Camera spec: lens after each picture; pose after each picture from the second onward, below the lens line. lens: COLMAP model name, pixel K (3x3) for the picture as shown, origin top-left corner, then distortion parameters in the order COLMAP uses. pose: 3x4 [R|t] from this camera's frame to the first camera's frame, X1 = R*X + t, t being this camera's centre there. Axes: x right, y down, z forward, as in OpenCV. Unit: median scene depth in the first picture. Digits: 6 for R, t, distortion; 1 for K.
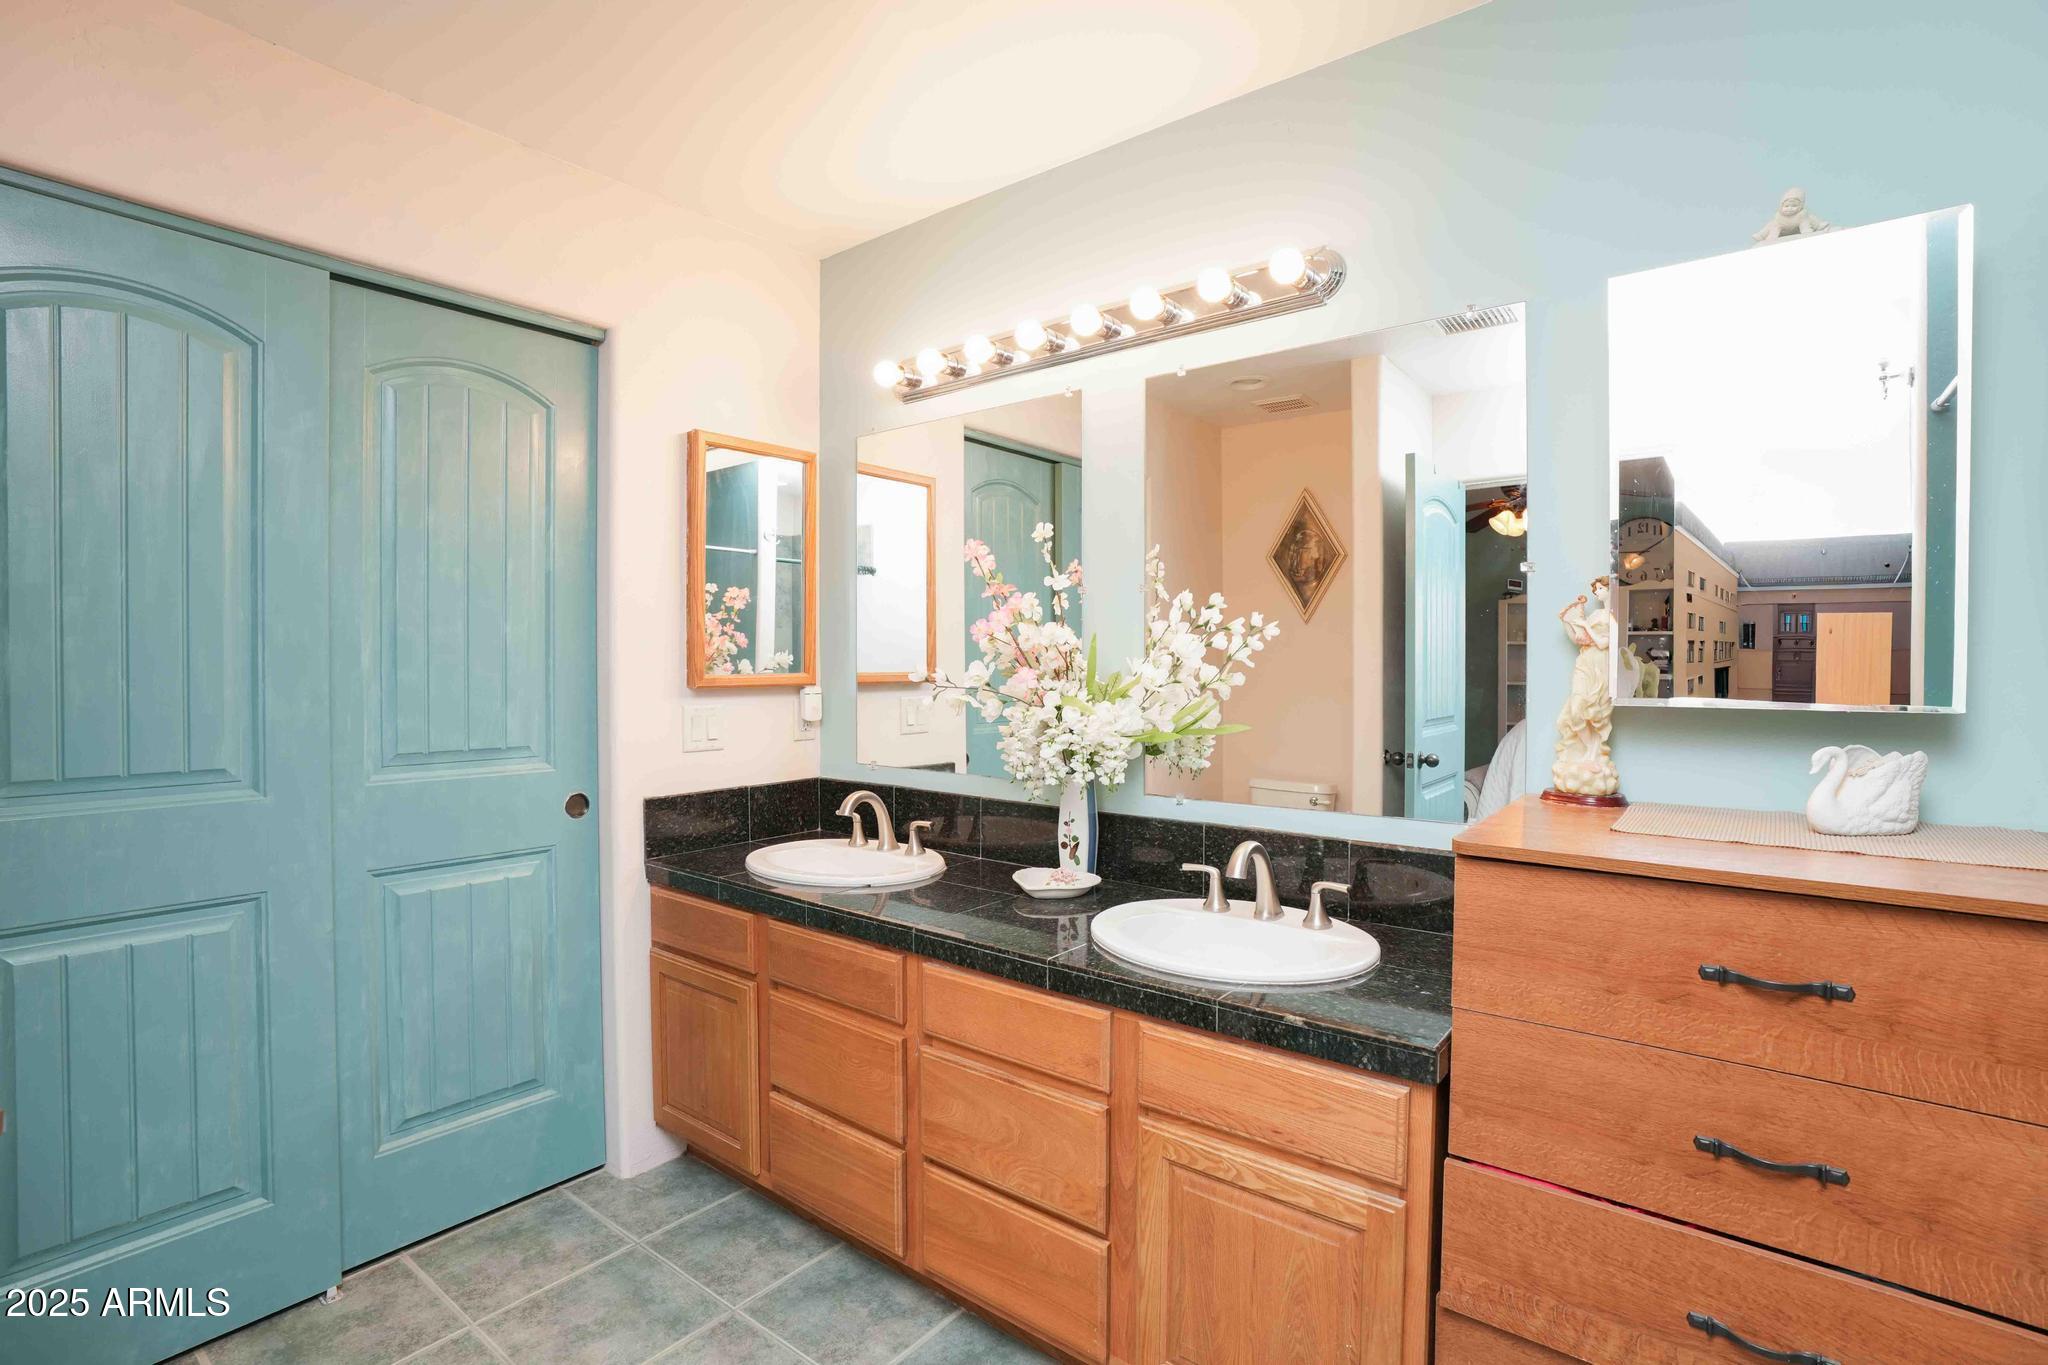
lens RADIAL K [[959.7, 0, 1020.7], [0, 959.7, 676.8], [0, 0, 1]] dist [-0.066797, 0.026500]
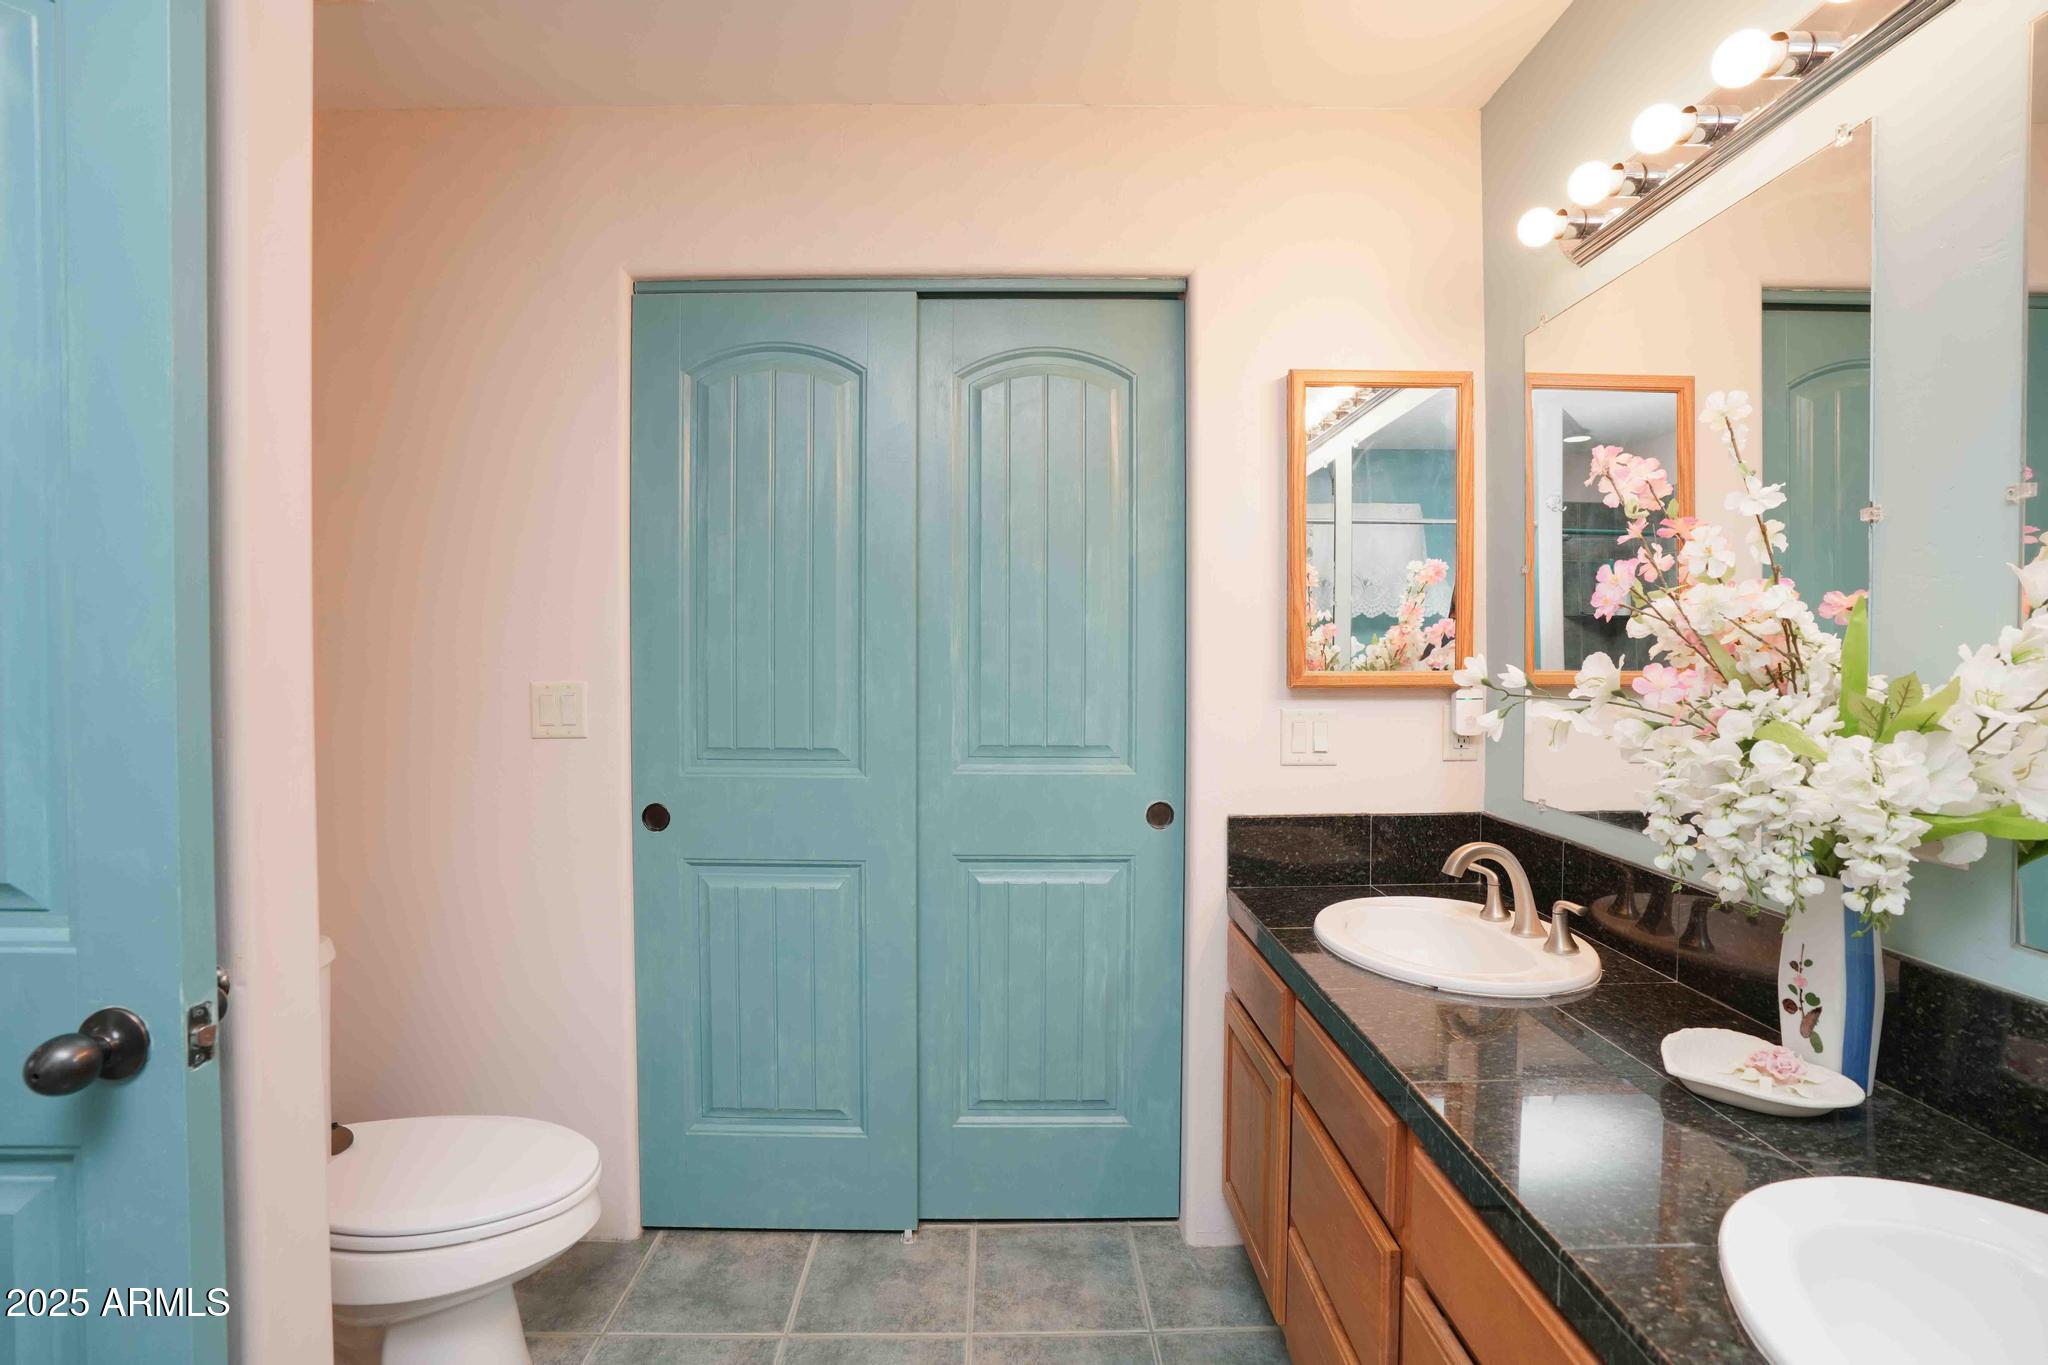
lens RADIAL K [[959.7, 0, 1020.7], [0, 959.7, 676.8], [0, 0, 1]] dist [-0.066797, 0.026500]
pose [[0.632632, 0.015413, -0.774299, 0.168516], [-0.011208, 0.999879, 0.010747, -0.004234], [0.774371, 0.001879, 0.632728, 0.358127]]
